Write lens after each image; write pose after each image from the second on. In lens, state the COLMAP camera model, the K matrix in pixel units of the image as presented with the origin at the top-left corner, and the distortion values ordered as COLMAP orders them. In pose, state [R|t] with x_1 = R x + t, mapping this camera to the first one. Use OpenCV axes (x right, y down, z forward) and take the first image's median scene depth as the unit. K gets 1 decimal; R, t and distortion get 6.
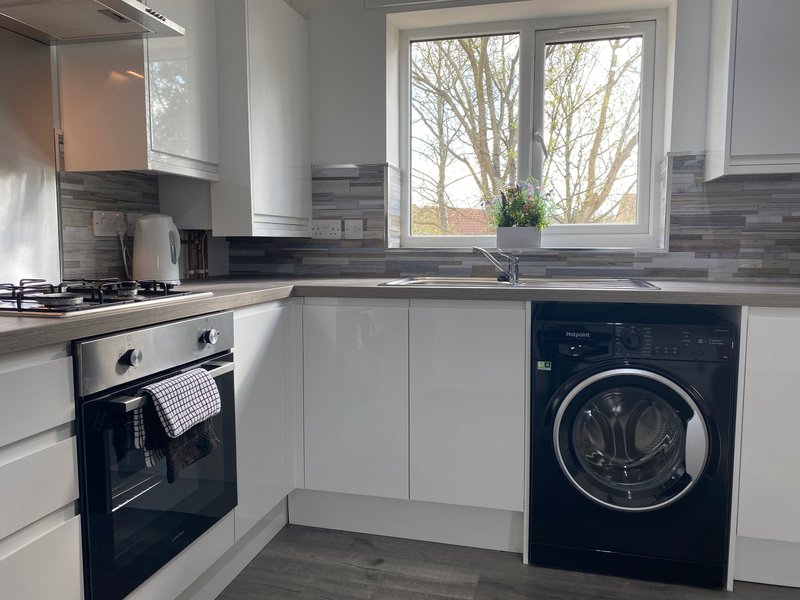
lens RADIAL K [[607.6, 0, 403.6], [0, 607.6, 296.0], [0, 0, 1]] dist [0.057876, -0.079550]
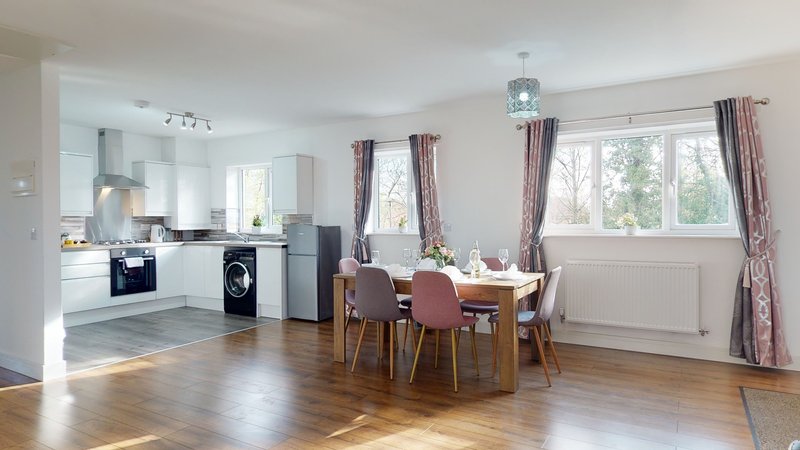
lens RADIAL K [[485.2, 0, 399.7], [0, 485.2, 222.6], [0, 0, 1]] dist [0.002576, -0.000391]
pose [[0.958517, -0.002801, -0.285022, 2.095454], [-0.021089, 0.996514, -0.080714, 0.080687], [0.284254, 0.083377, 0.955117, -1.649854]]
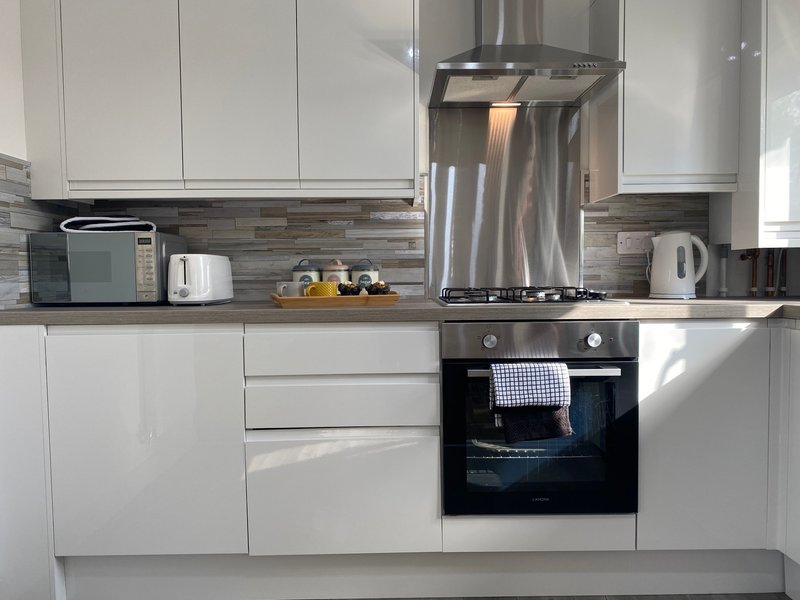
lens RADIAL K [[607.6, 0, 392.4], [0, 607.6, 308.1], [0, 0, 1]] dist [0.057876, -0.079550]
pose [[0.242079, 0.049164, -0.969010, 0.508871], [-0.073956, 0.996745, 0.032095, 0.000174], [0.967434, 0.063895, 0.244927, 0.288145]]
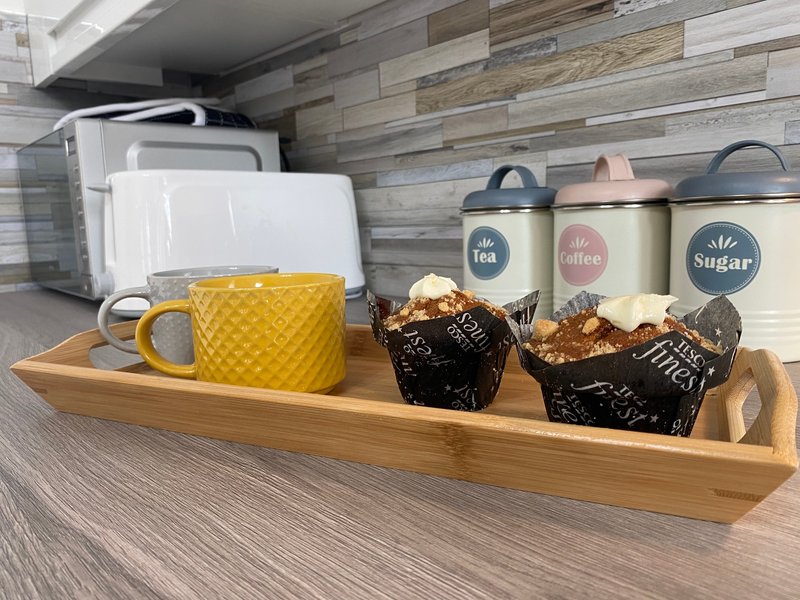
lens RADIAL K [[607.6, 0, 408.5], [0, 607.6, 303.3], [0, 0, 1]] dist [0.057876, -0.079550]
pose [[-0.561441, 0.132282, -0.816875, -0.318120], [-0.041311, 0.981429, 0.187323, -0.029285], [0.826485, 0.138916, -0.545550, 0.530968]]
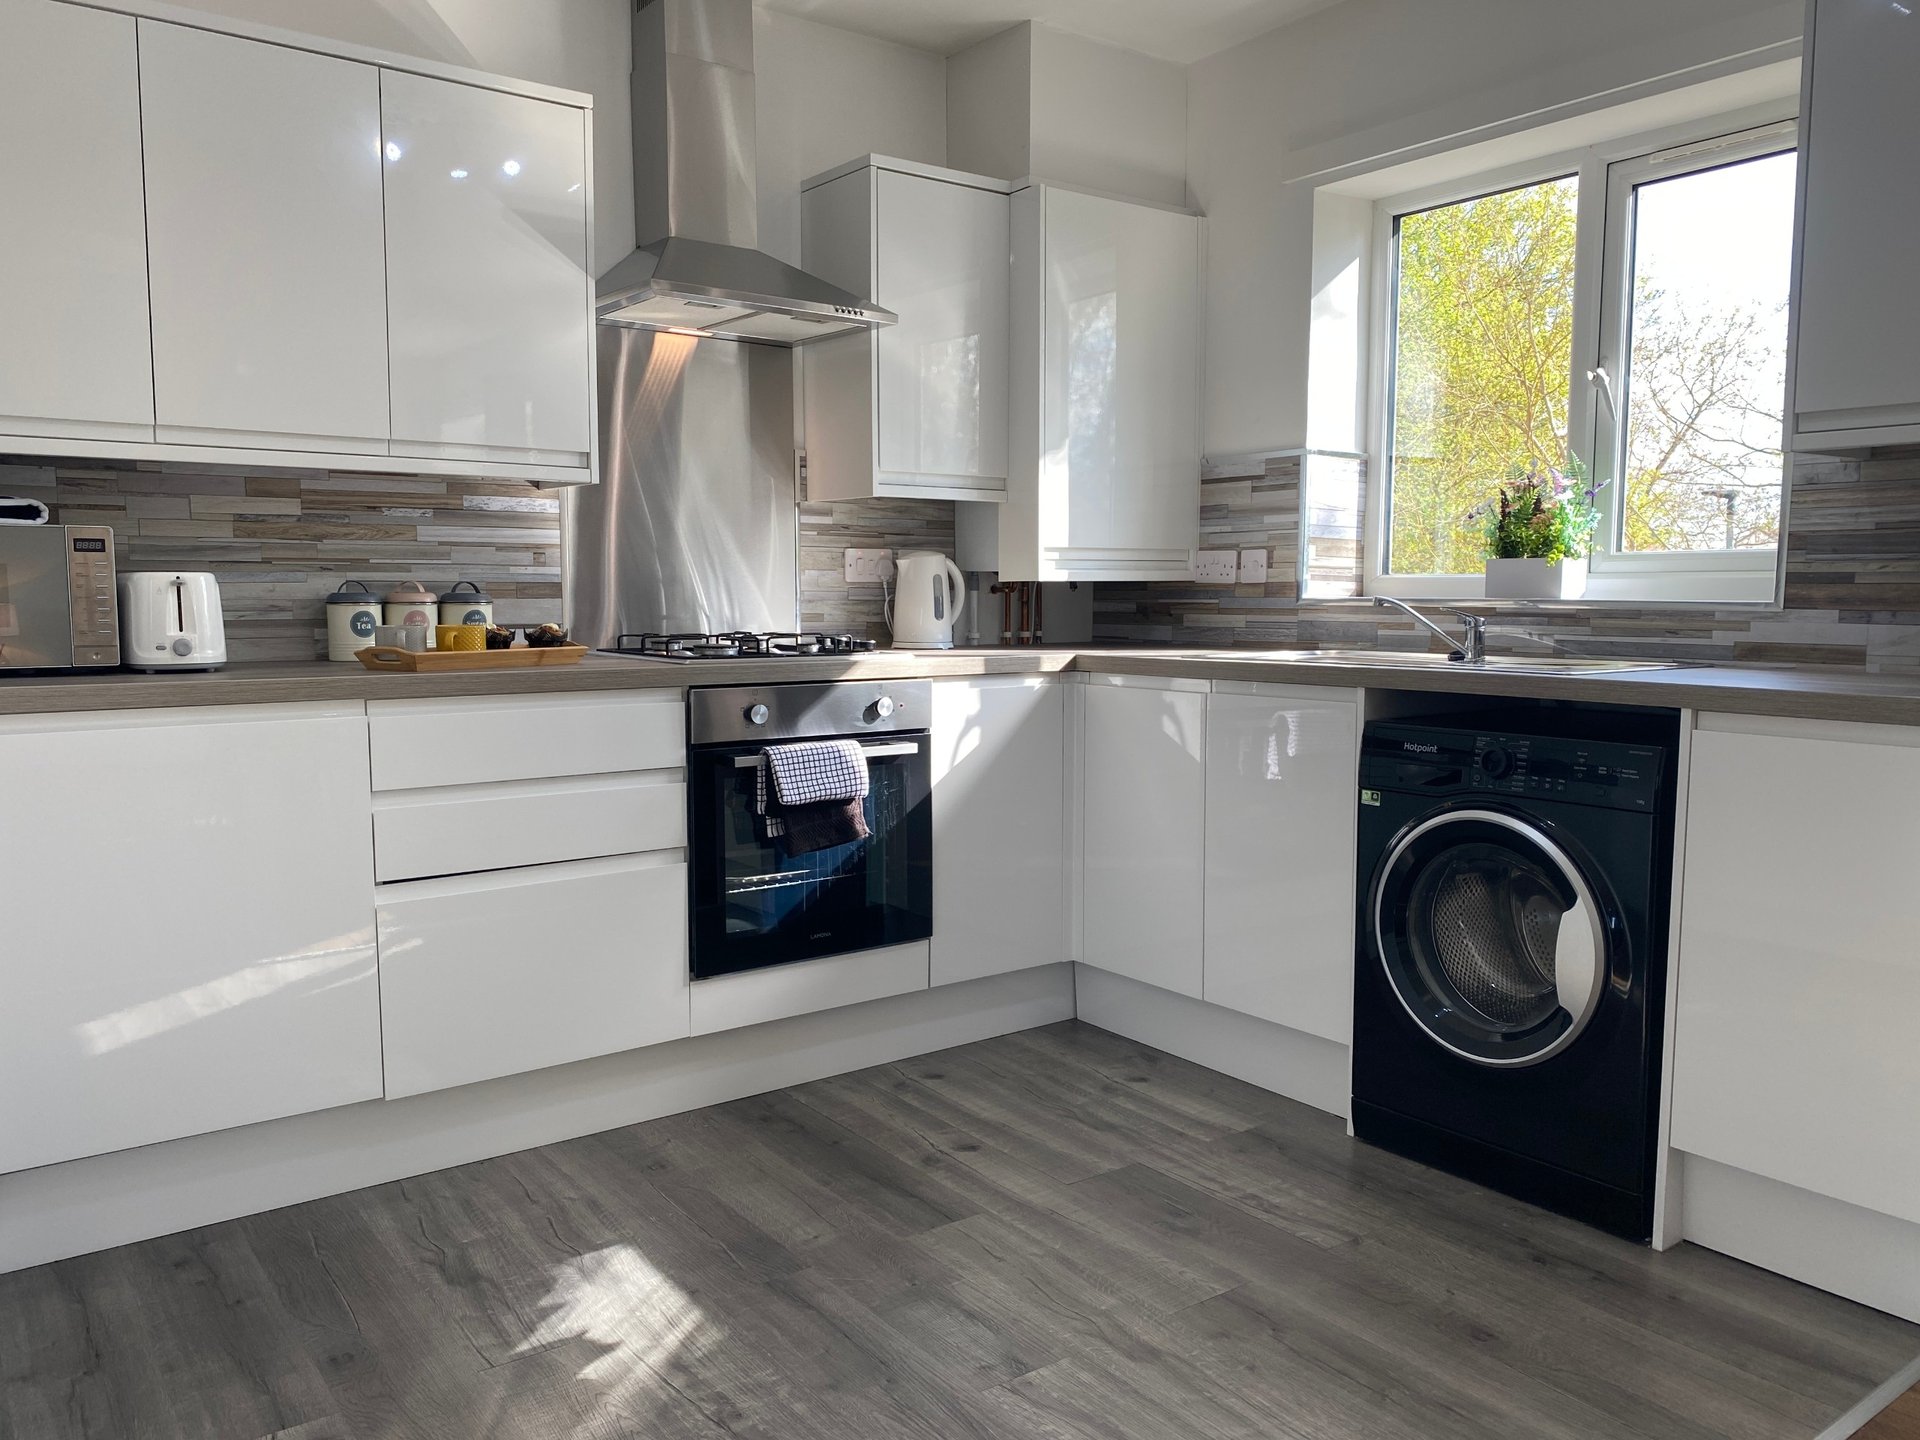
lens RADIAL K [[1458.3, 0, 954.6], [0, 1458.3, 738.8], [0, 0, 1]] dist [0.057876, -0.079550]
pose [[0.774009, 0.065087, -0.629821, 0.740998], [-0.056601, 0.997833, 0.033559, 0.029694], [0.630640, 0.009673, 0.776015, -0.326175]]
